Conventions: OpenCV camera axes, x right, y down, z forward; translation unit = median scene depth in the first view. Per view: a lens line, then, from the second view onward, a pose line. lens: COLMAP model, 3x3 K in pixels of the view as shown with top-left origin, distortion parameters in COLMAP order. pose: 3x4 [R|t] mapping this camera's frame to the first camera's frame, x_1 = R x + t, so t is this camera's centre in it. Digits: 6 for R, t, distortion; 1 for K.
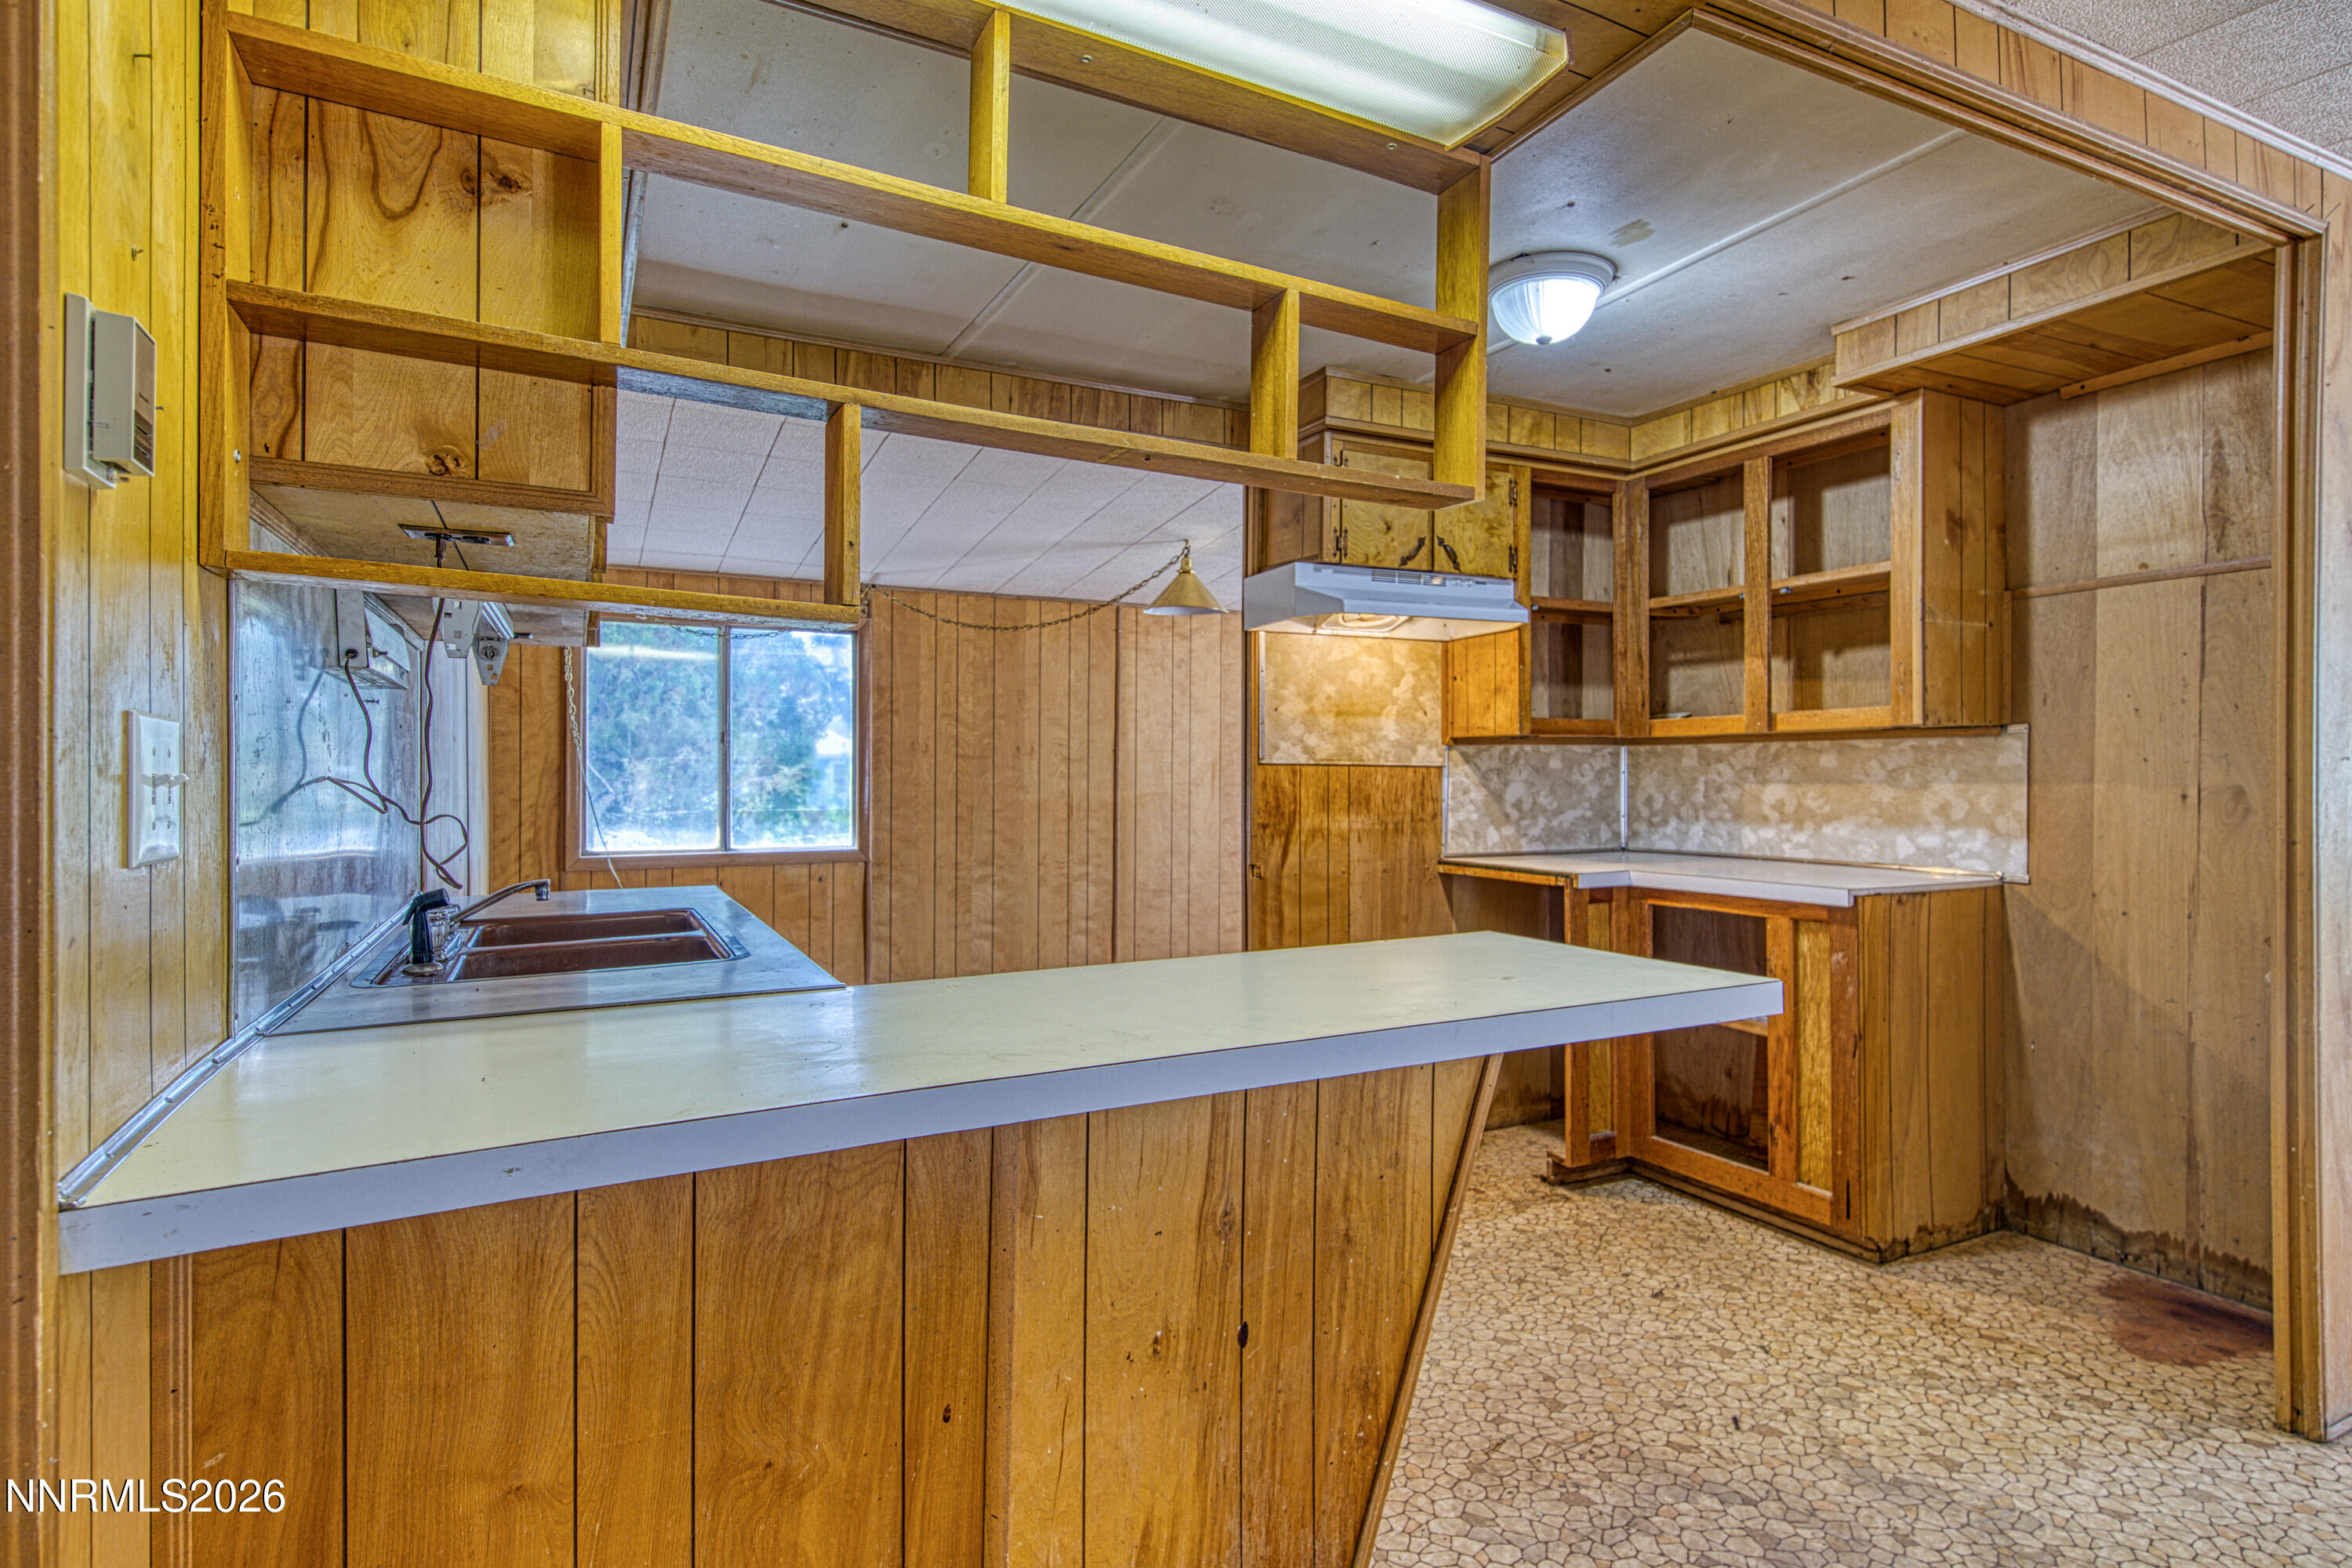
lens RADIAL K [[1214.2, 0, 1203.2], [0, 1214.2, 761.5], [0, 0, 1]] dist [0.001995, 0.000299]
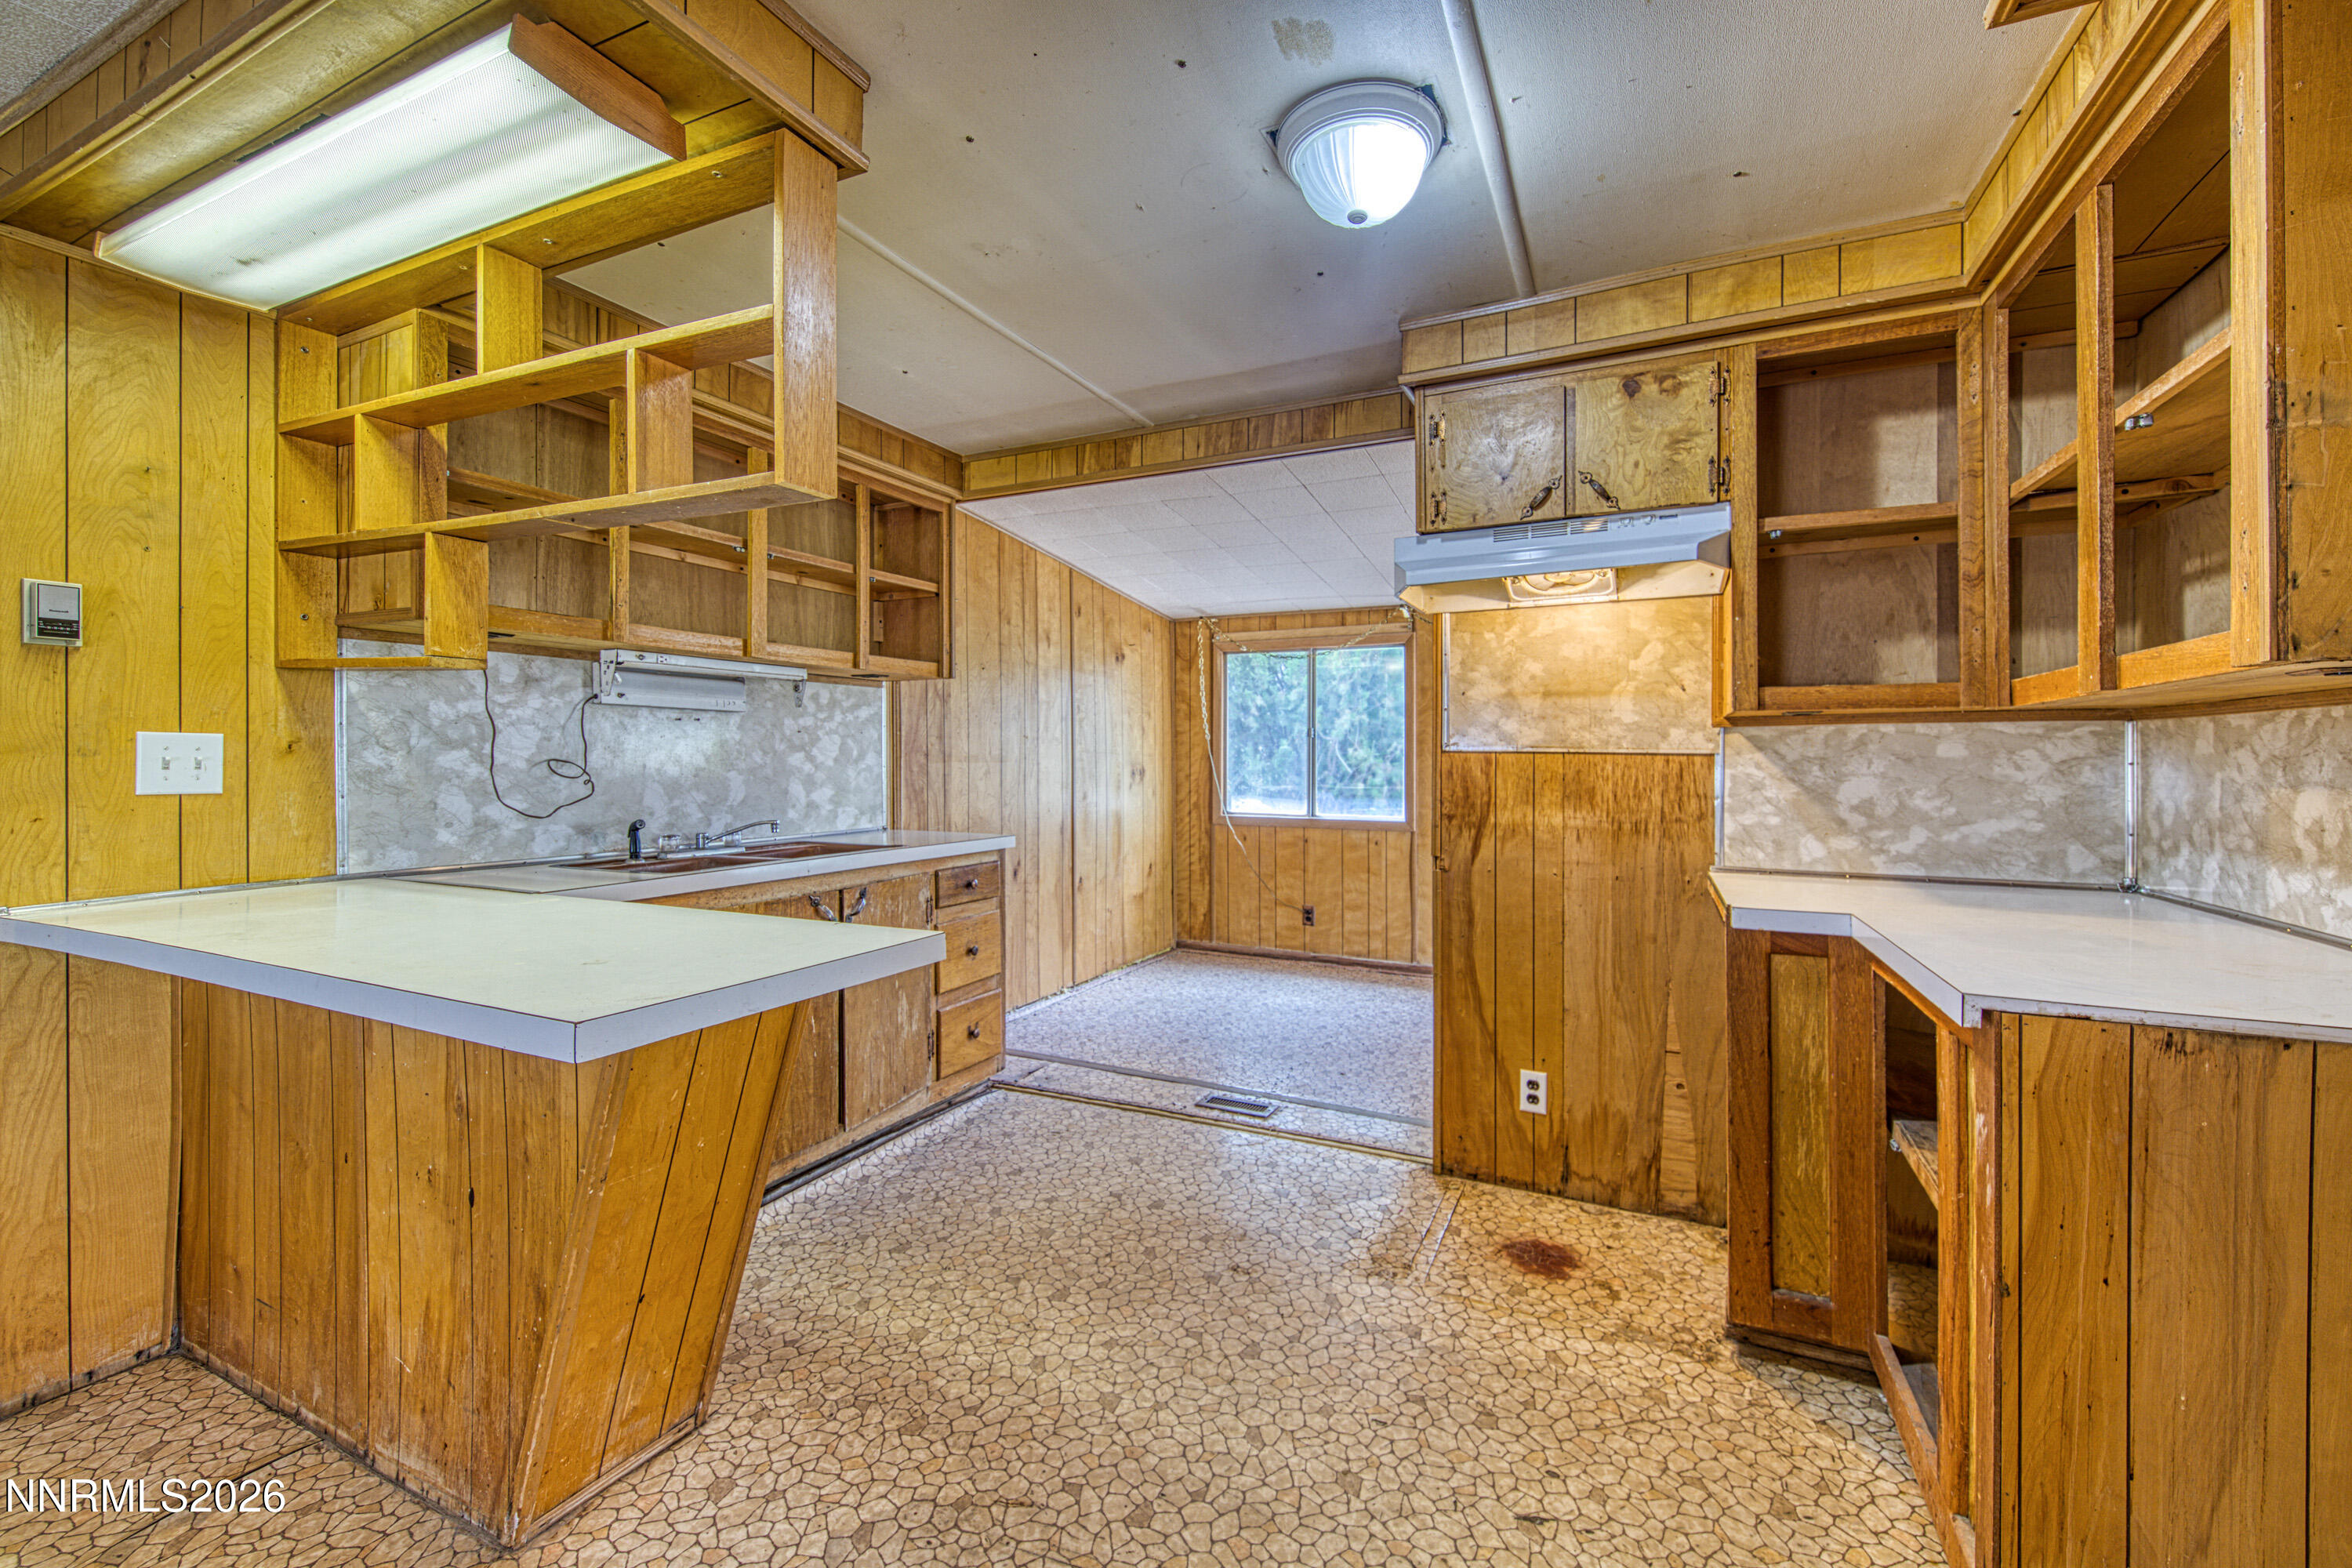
lens RADIAL K [[937.4, 0, 1209.8], [0, 937.4, 754.6], [0, 0, 1]] dist [-0.000720, -0.000401]
pose [[0.614590, 0.001002, -0.788846, 0.486180], [0.003492, 0.999986, 0.003990, 0.000542], [0.788839, -0.005207, 0.614577, 0.378448]]
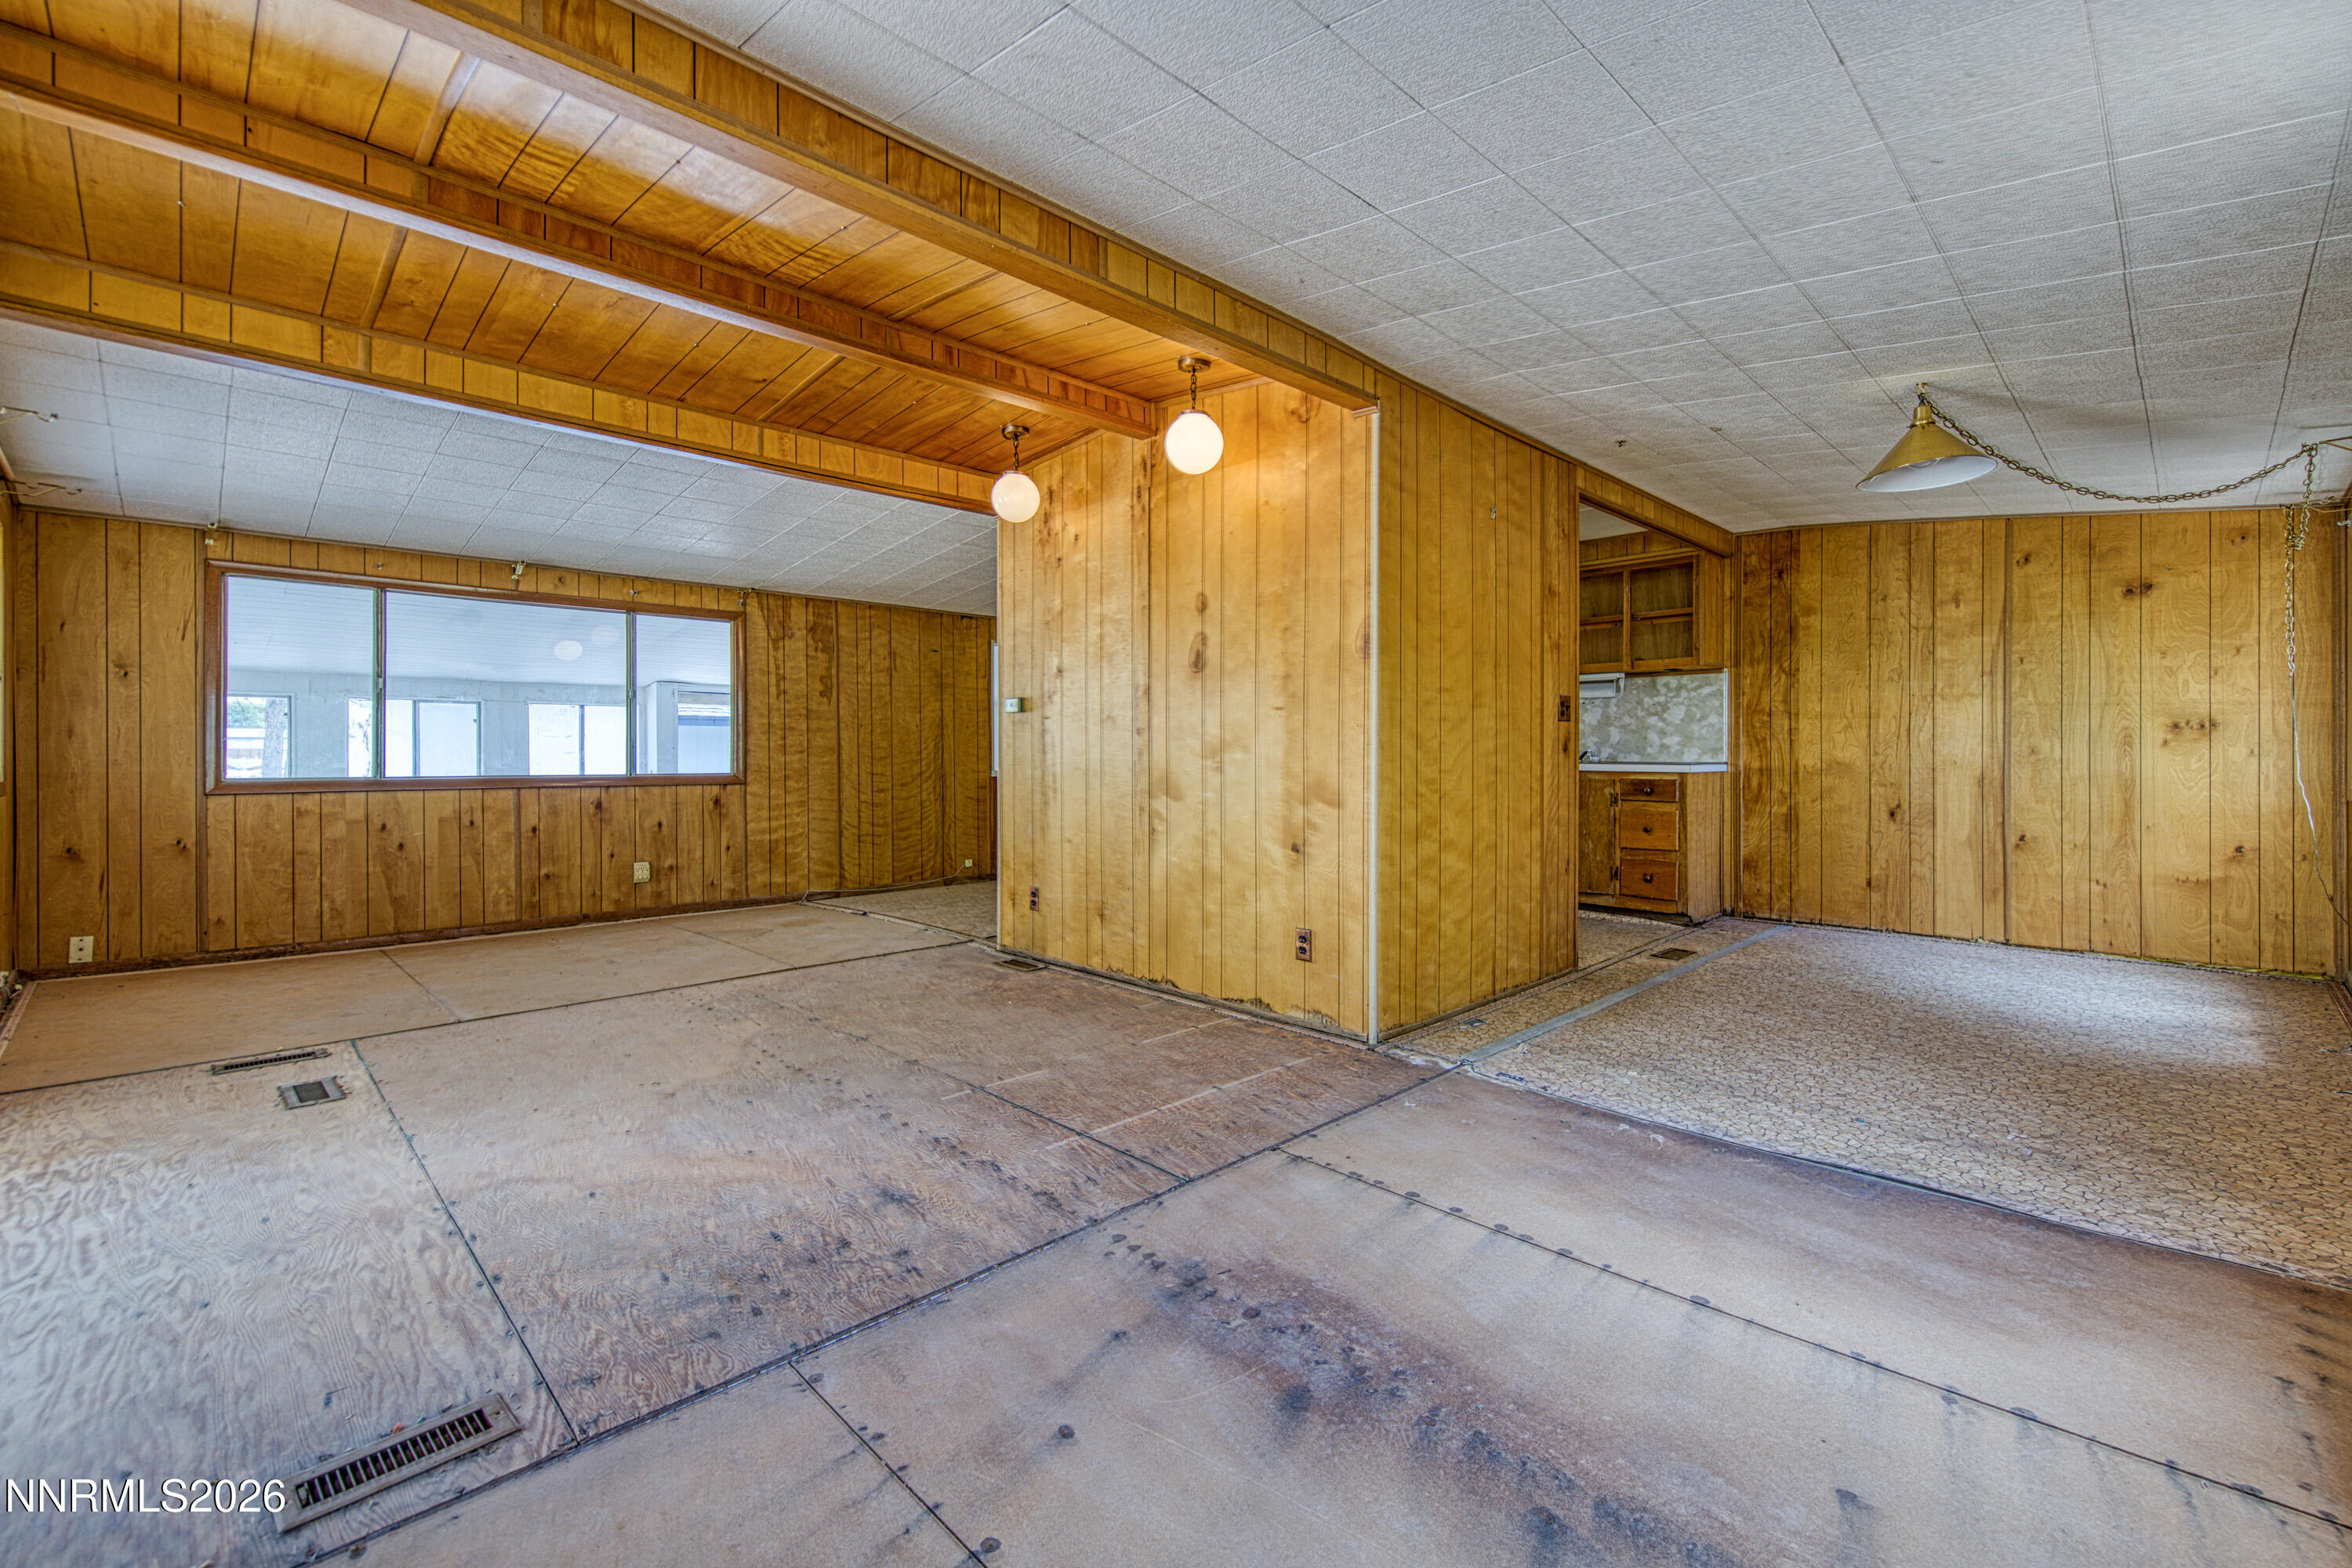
lens RADIAL K [[1011.5, 0, 1197.6], [0, 1011.5, 761.7], [0, 0, 1]] dist [0.000677, -0.000307]
pose [[-0.950543, 0.001517, -0.310589, 0.808224], [0.001881, 0.999998, -0.000871, 0.073618], [0.310587, -0.001412, -0.950544, 1.922640]]
